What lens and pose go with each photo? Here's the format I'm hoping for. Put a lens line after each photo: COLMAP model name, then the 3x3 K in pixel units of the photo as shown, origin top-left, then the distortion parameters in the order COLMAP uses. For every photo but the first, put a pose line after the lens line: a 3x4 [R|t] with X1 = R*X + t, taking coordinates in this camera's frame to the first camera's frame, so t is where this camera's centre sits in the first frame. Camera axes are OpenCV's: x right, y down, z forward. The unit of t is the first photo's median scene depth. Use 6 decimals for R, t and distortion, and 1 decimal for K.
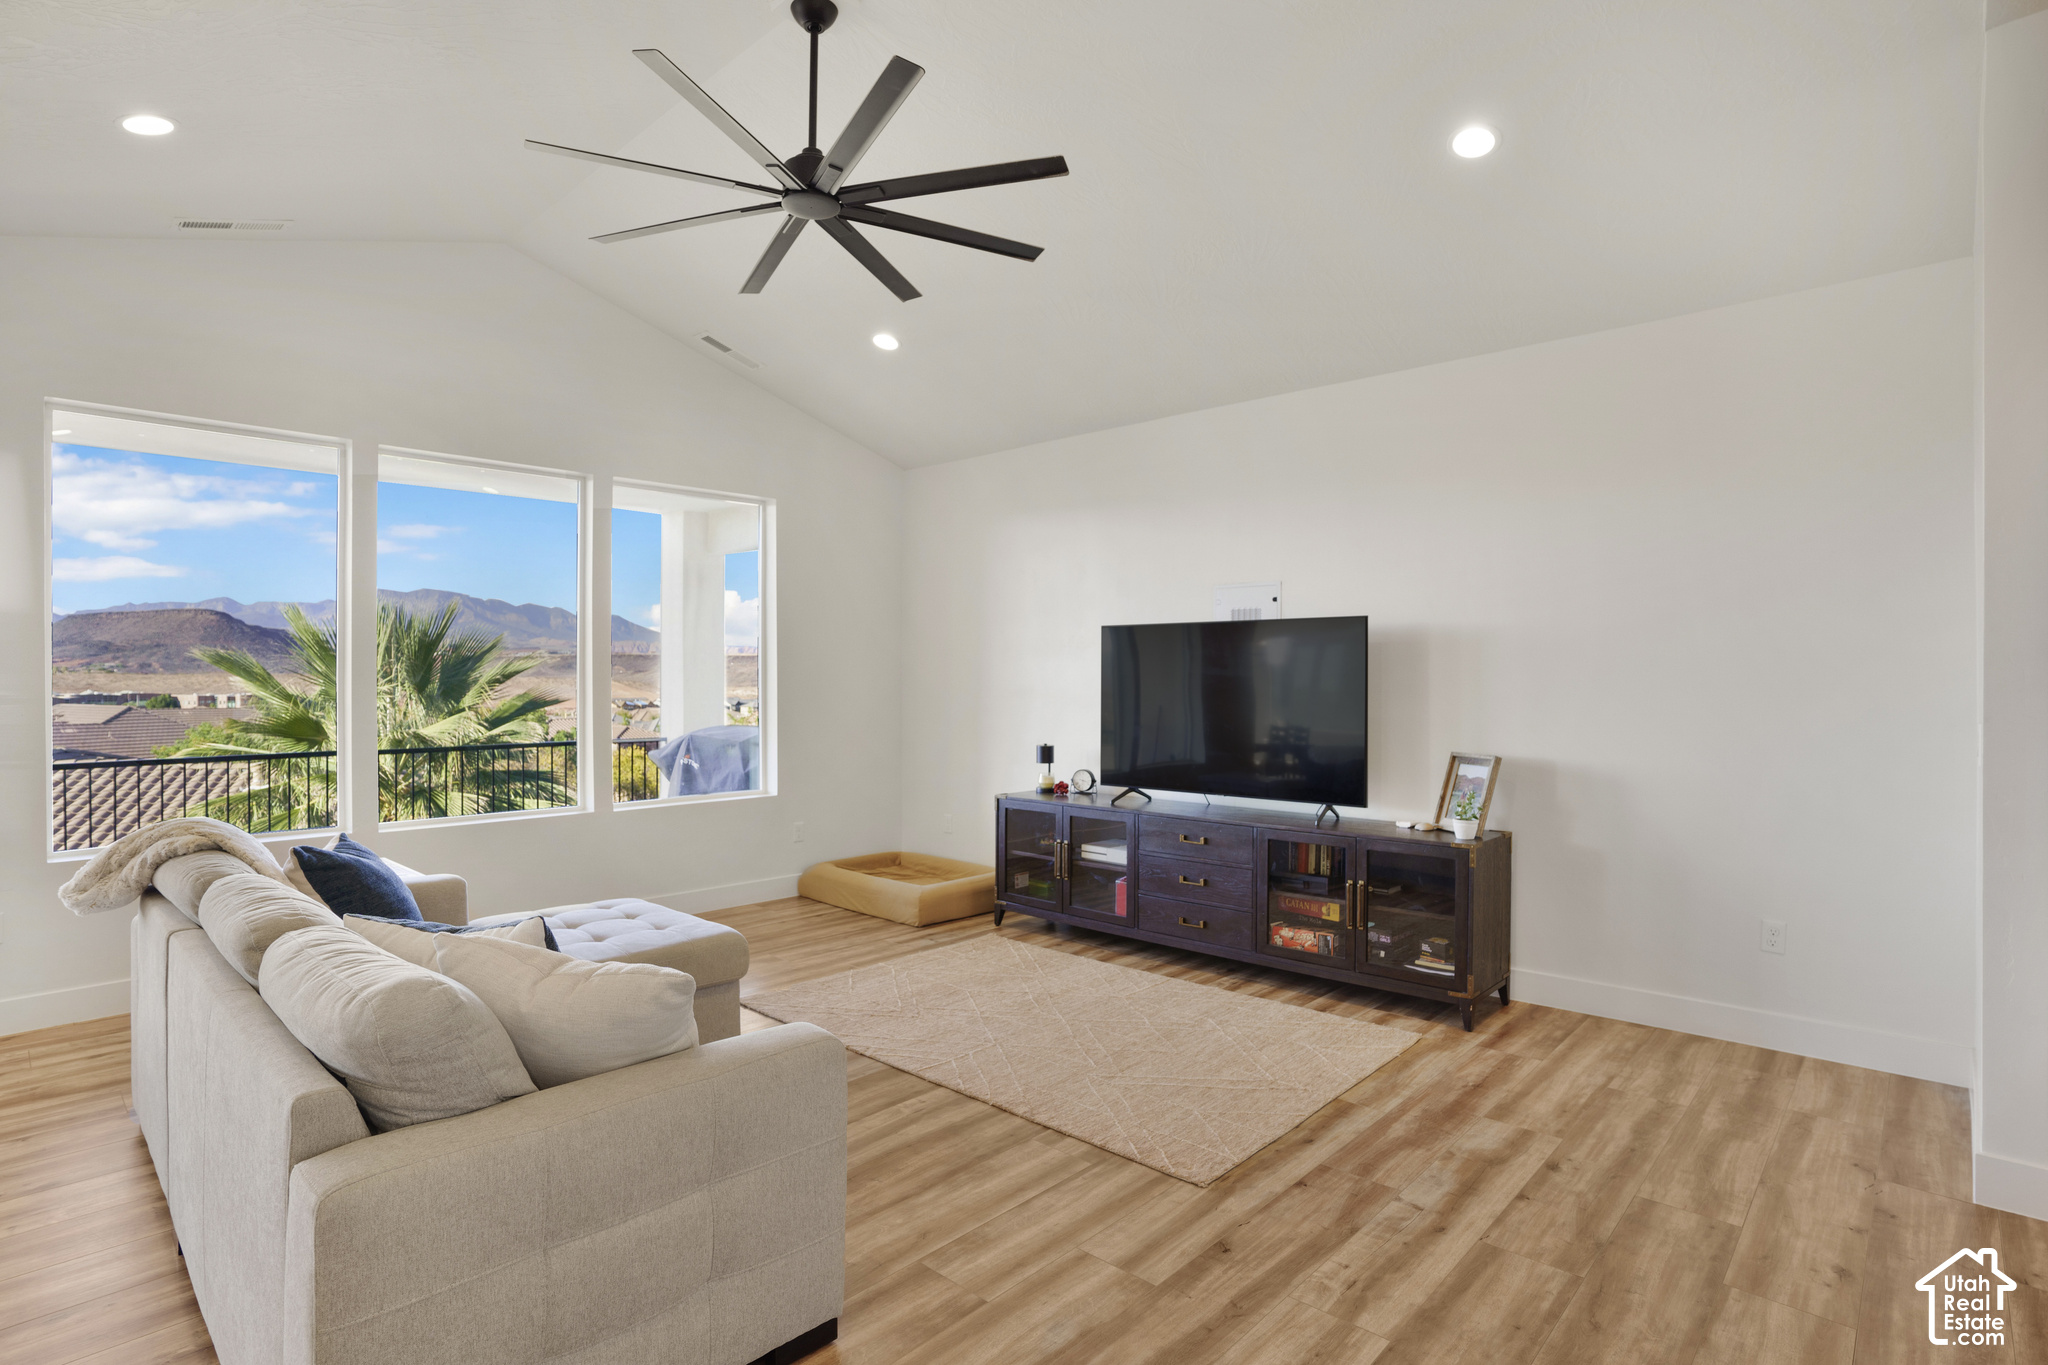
lens RADIAL K [[1036.8, 0, 1024.0], [0, 1036.8, 682.5], [0, 0, 1]] dist [-0.051905, 0.000428]
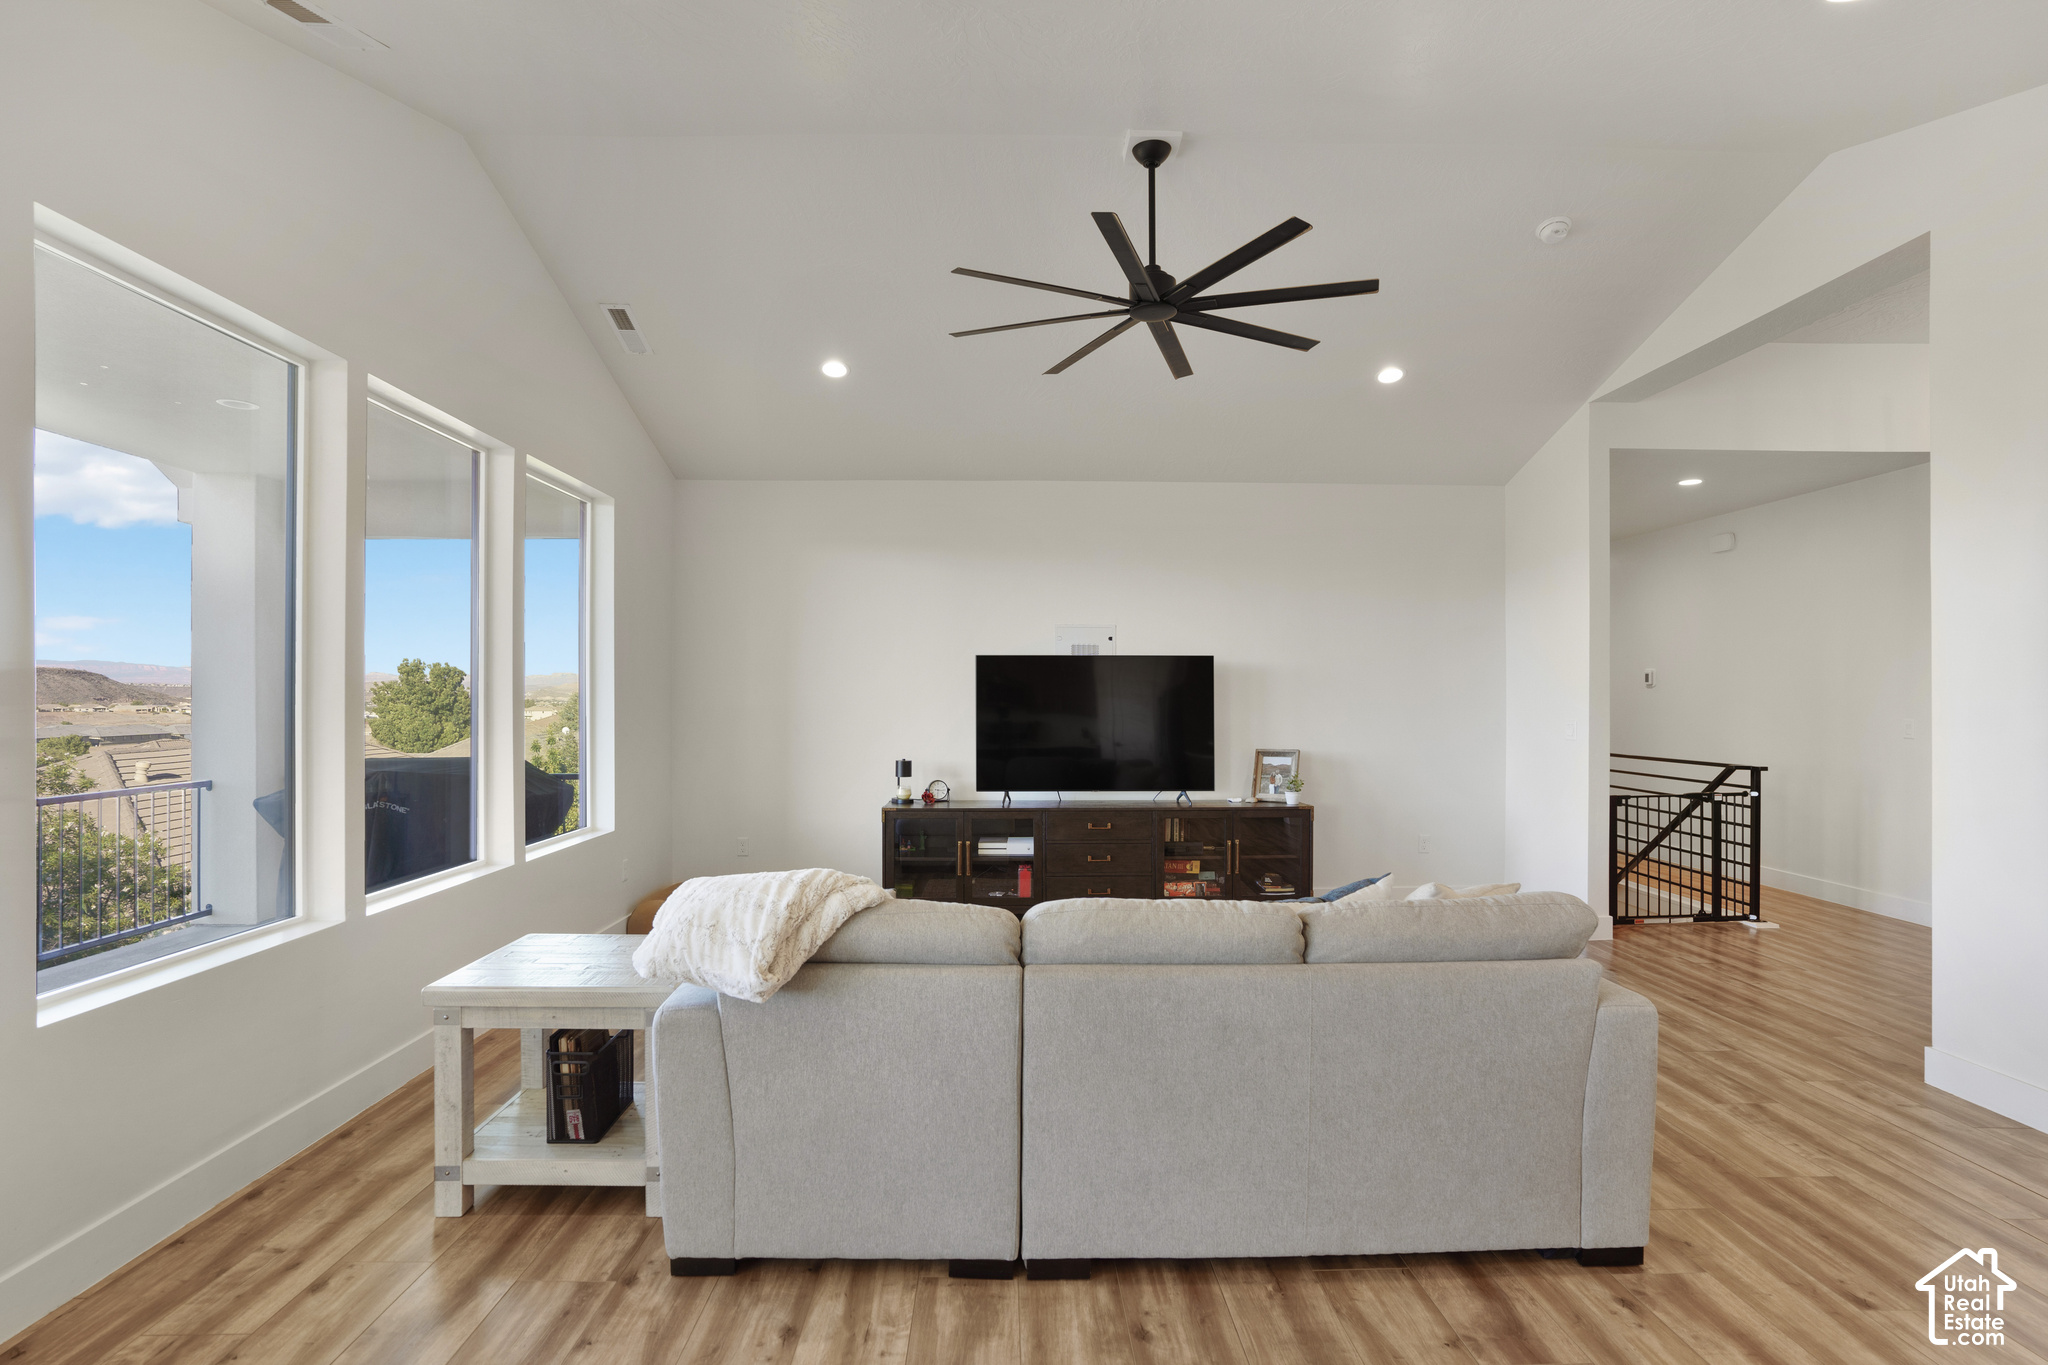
lens RADIAL K [[1036.8, 0, 1024.0], [0, 1036.8, 682.5], [0, 0, 1]] dist [-0.051905, 0.000428]
pose [[0.717690, 0.005527, 0.696341, -0.804310], [0.002357, 0.999944, -0.010365, -0.013504], [-0.696359, 0.009080, 0.717636, 0.143302]]
